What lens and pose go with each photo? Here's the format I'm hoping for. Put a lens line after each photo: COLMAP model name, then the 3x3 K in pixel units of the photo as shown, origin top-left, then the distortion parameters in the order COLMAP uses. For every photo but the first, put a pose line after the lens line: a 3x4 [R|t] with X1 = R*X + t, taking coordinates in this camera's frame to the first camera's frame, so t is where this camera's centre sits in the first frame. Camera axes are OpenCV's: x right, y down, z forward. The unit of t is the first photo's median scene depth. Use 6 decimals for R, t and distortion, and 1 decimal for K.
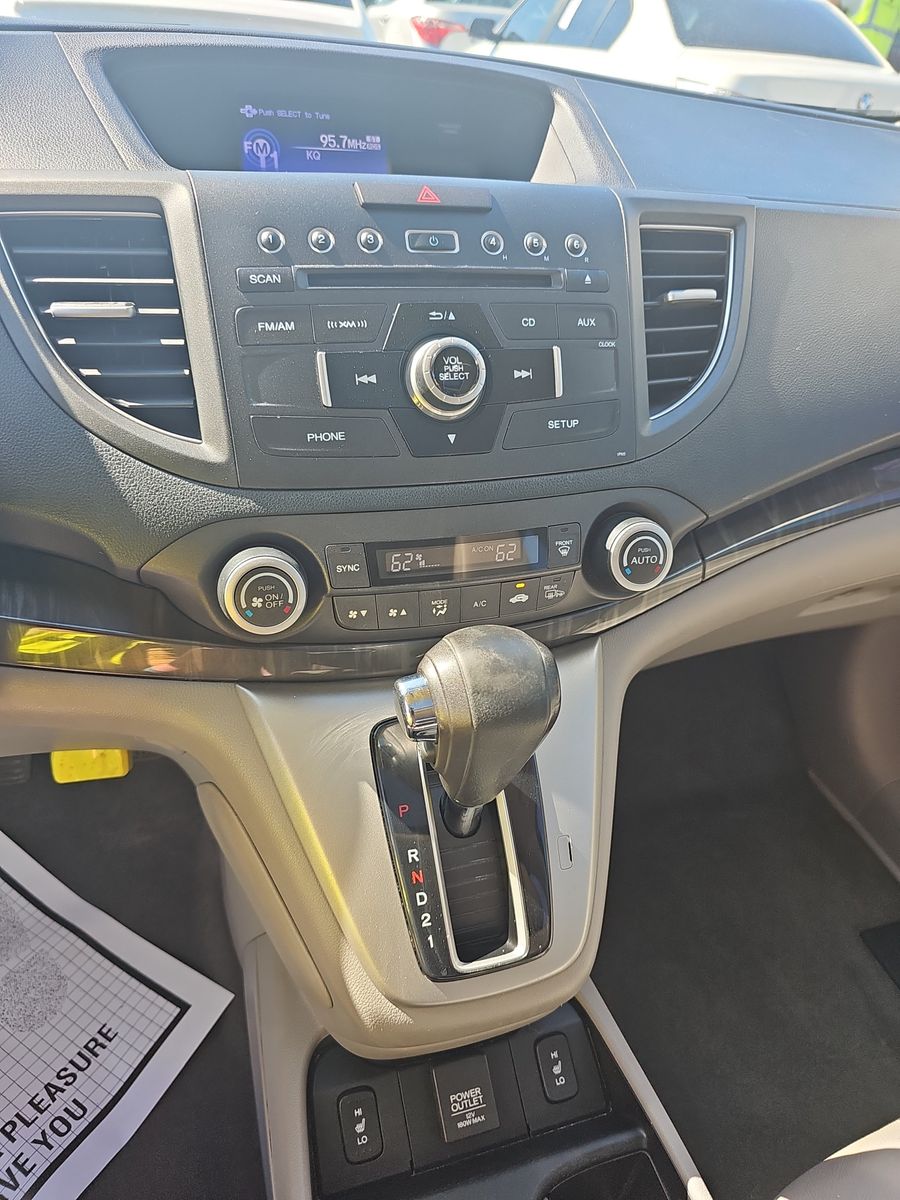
lens RADIAL K [[810.1, 0, 418.7], [0, 810.1, 608.3], [0, 0, 1]] dist [0.019368, -0.025353]
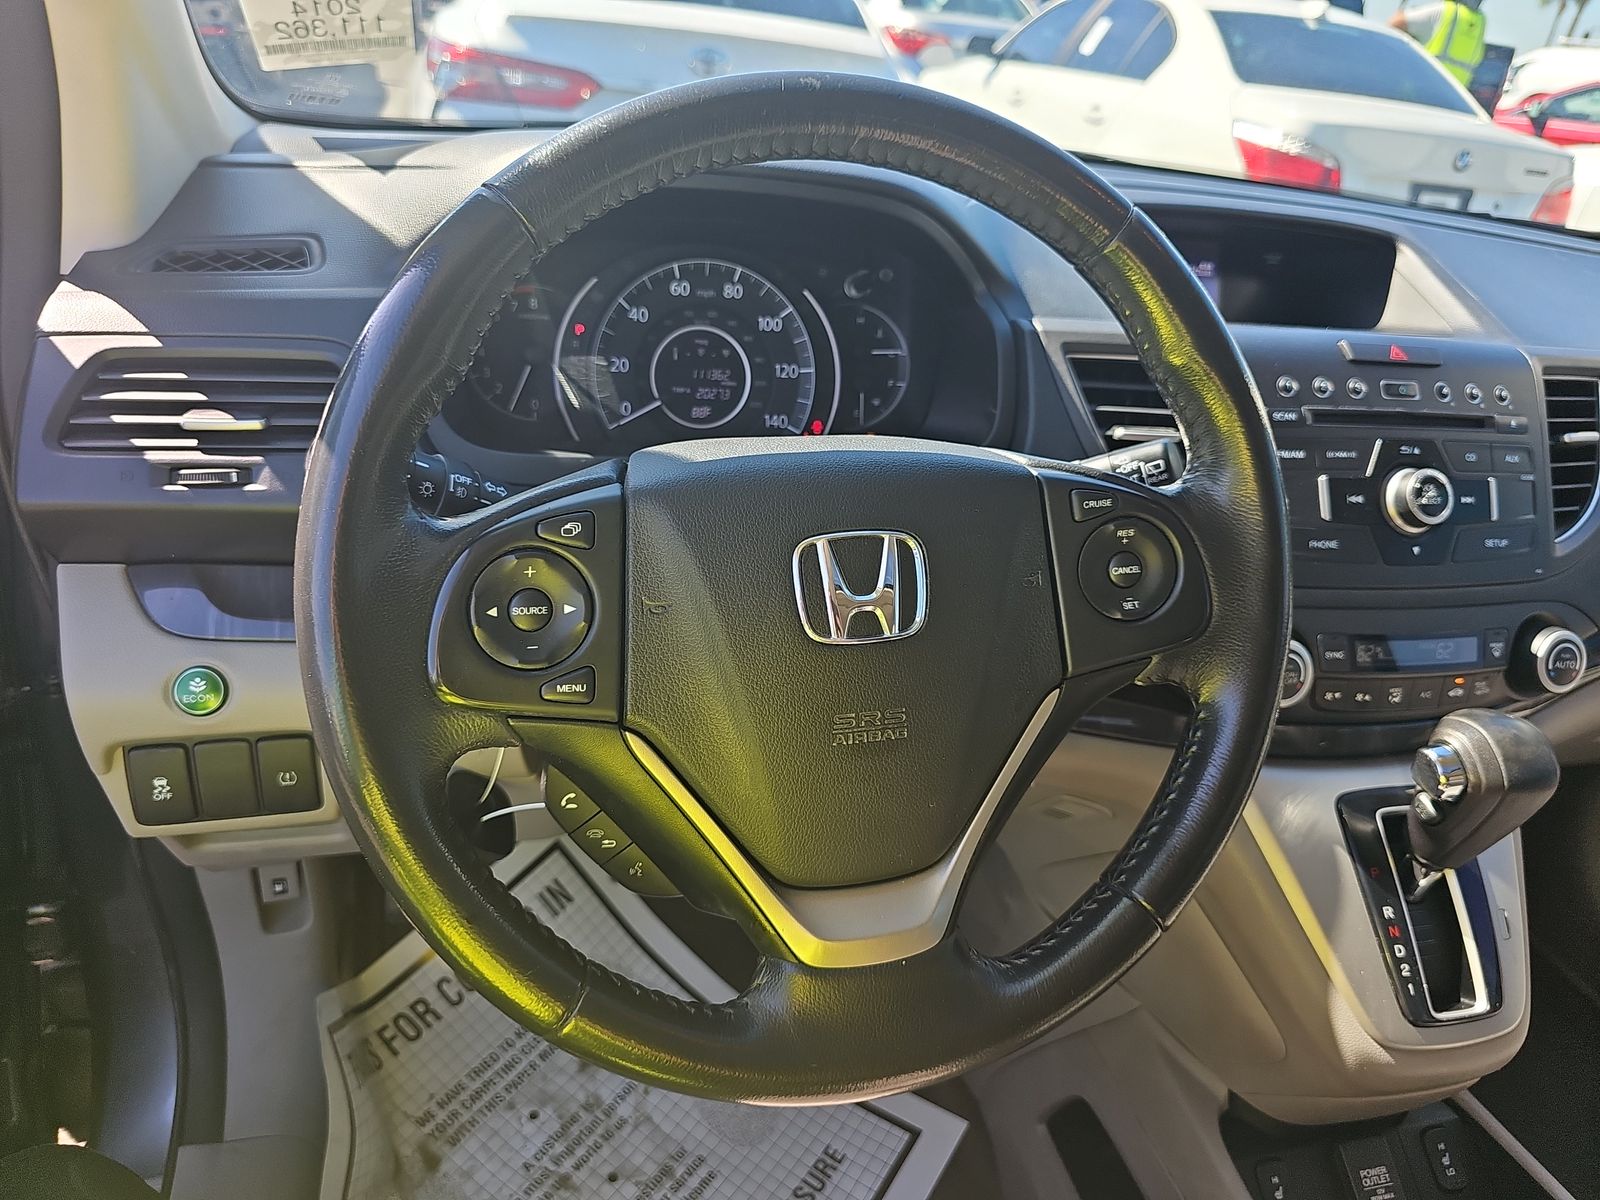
lens RADIAL K [[1080.2, 0, 798.6], [0, 1080.2, 604.6], [0, 0, 1]] dist [0.019368, -0.025353]
pose [[0.998223, 0.055292, -0.022218, -0.786893], [-0.057657, 0.990383, -0.125767, 0.113018], [0.015050, 0.126824, 0.991811, -0.543987]]
